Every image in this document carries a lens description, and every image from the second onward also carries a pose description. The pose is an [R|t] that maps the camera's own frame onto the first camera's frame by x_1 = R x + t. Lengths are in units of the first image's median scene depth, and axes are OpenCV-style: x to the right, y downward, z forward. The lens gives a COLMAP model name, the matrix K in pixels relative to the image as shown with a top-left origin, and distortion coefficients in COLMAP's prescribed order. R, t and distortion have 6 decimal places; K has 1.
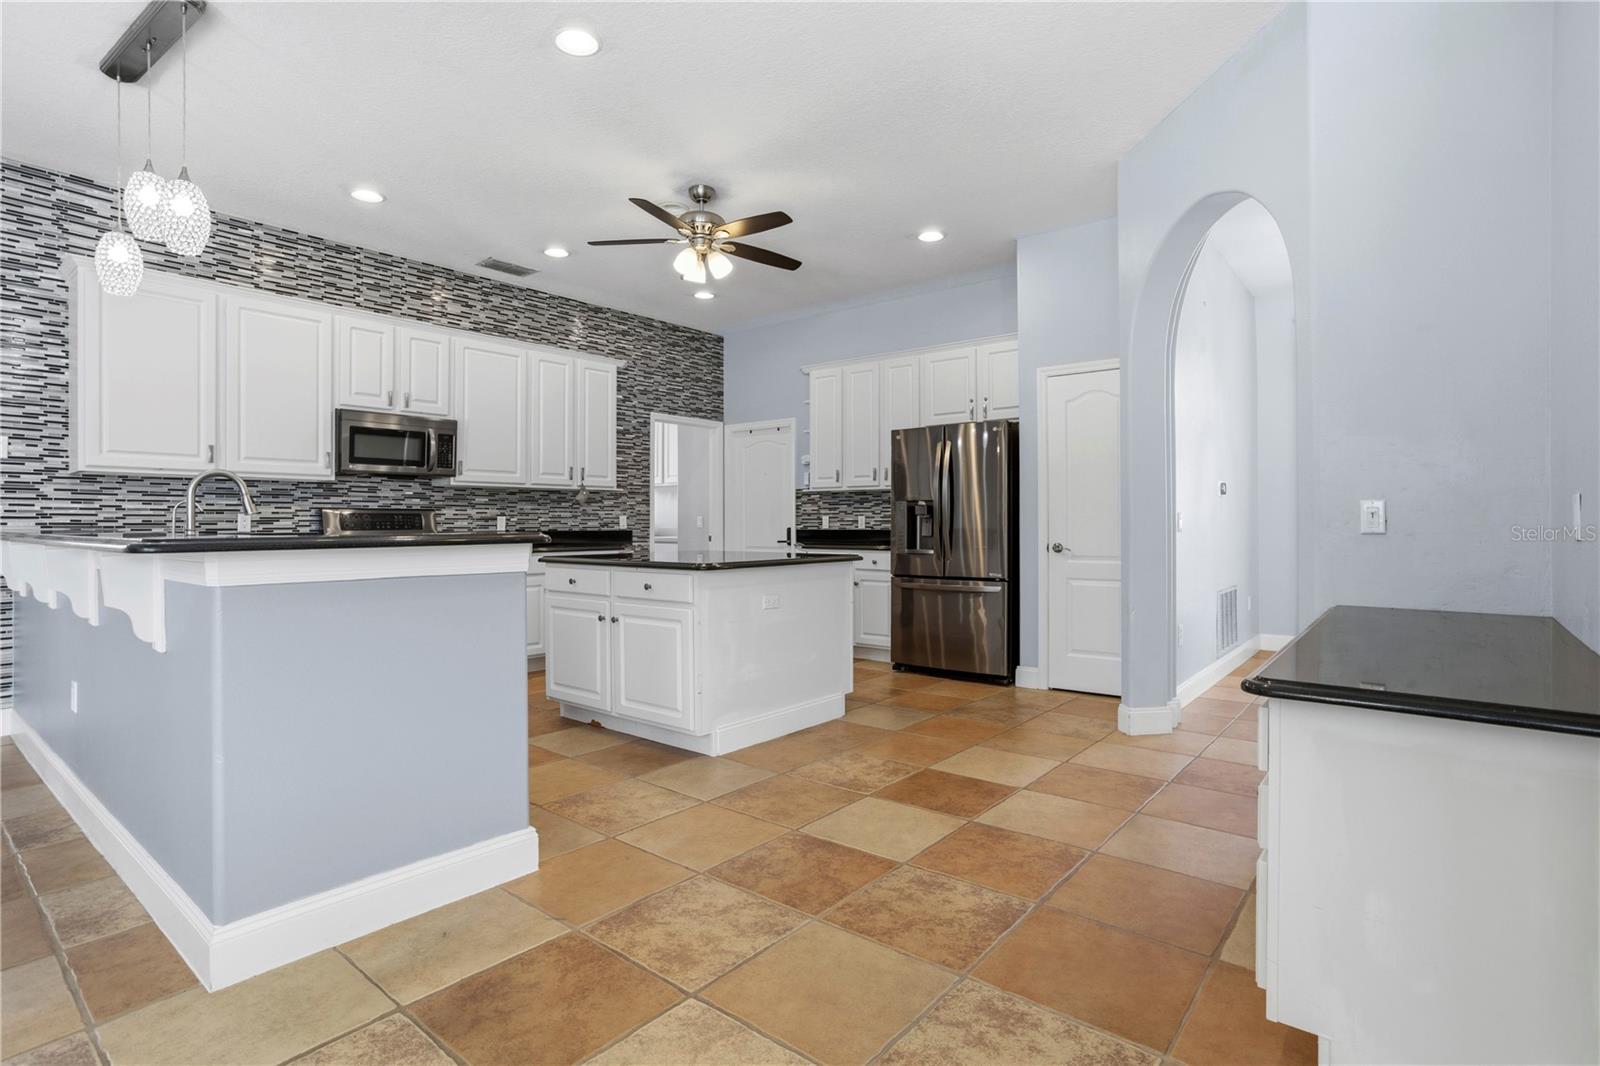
lens RADIAL K [[777.0, 0, 796.2], [0, 777.0, 531.5], [0, 0, 1]] dist [-0.024006, 0.005226]
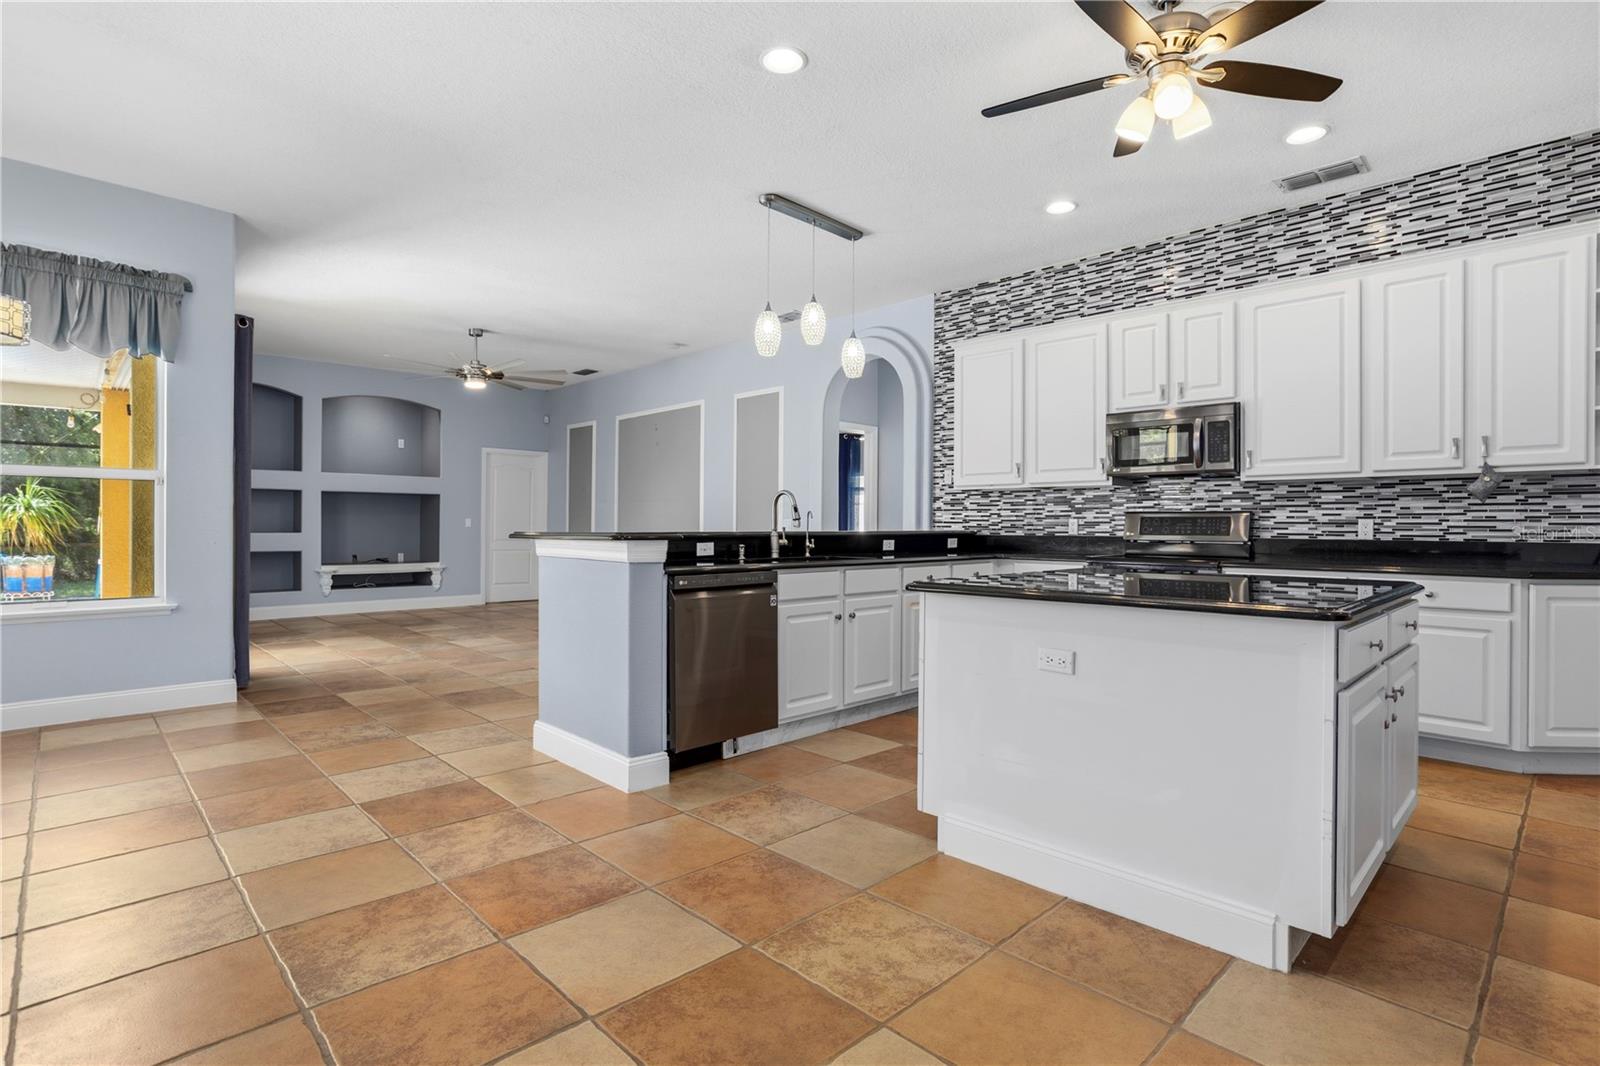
lens RADIAL K [[777.0, 0, 794.4], [0, 777.0, 525.7], [0, 0, 1]] dist [-0.024006, 0.005226]
pose [[-0.094975, -0.000617, -0.995479, 0.478211], [-0.017076, 0.999854, 0.001009, -0.007006], [0.995333, 0.017095, -0.094972, 0.716939]]
